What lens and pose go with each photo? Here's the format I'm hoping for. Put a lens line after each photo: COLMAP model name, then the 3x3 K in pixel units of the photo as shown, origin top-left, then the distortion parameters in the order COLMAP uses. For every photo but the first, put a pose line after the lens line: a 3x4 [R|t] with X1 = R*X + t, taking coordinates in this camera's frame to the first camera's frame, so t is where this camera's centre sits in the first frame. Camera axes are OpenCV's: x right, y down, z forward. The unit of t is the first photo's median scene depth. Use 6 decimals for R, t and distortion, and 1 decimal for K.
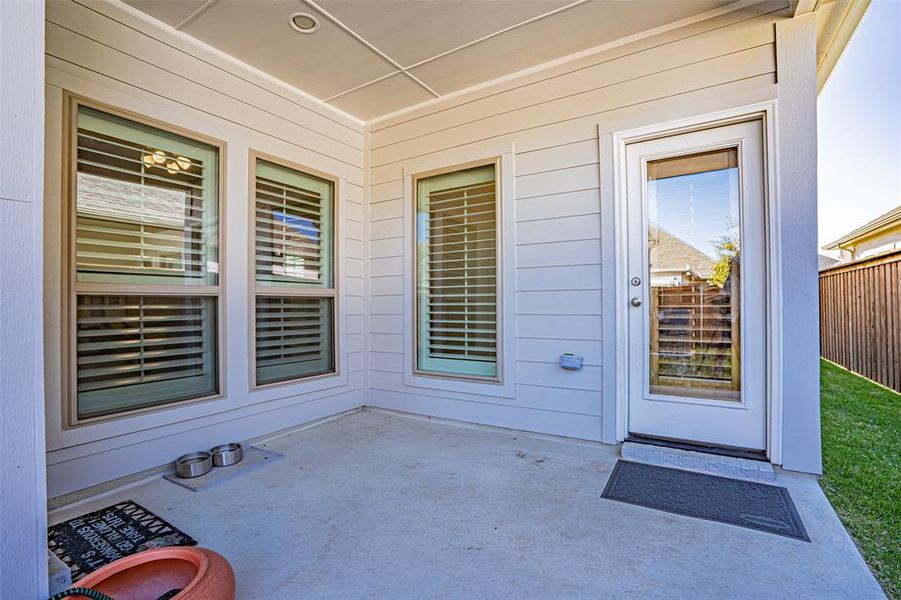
lens RADIAL K [[410.3, 0, 457.2], [0, 410.3, 297.2], [0, 0, 1]] dist [-0.033246, 0.008007]
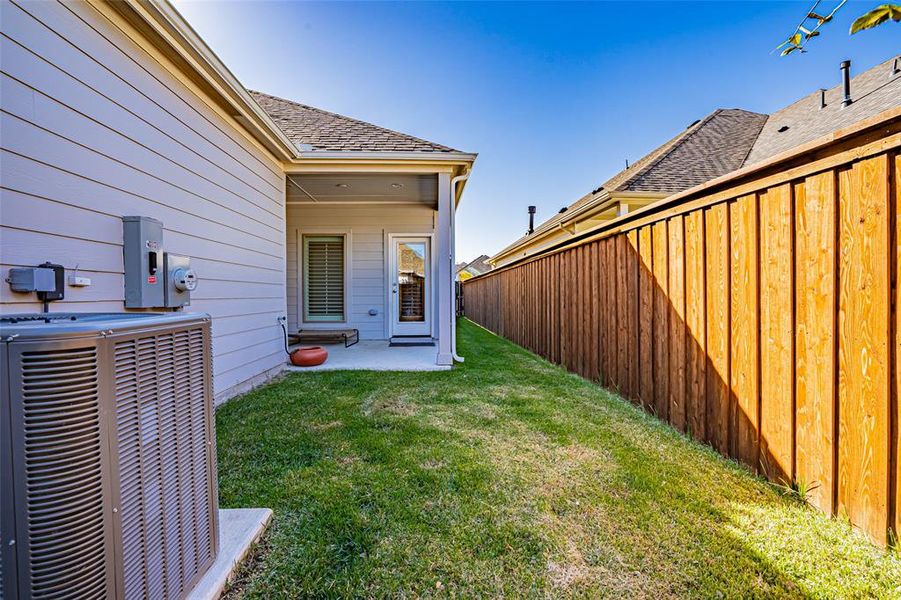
lens RADIAL K [[410.3, 0, 451.4], [0, 410.3, 295.5], [0, 0, 1]] dist [-0.033246, 0.008007]
pose [[0.820166, -0.001658, 0.572124, -0.894903], [-0.009102, 0.999831, 0.015946, -0.006972], [-0.572054, -0.018286, 0.820012, -1.616717]]
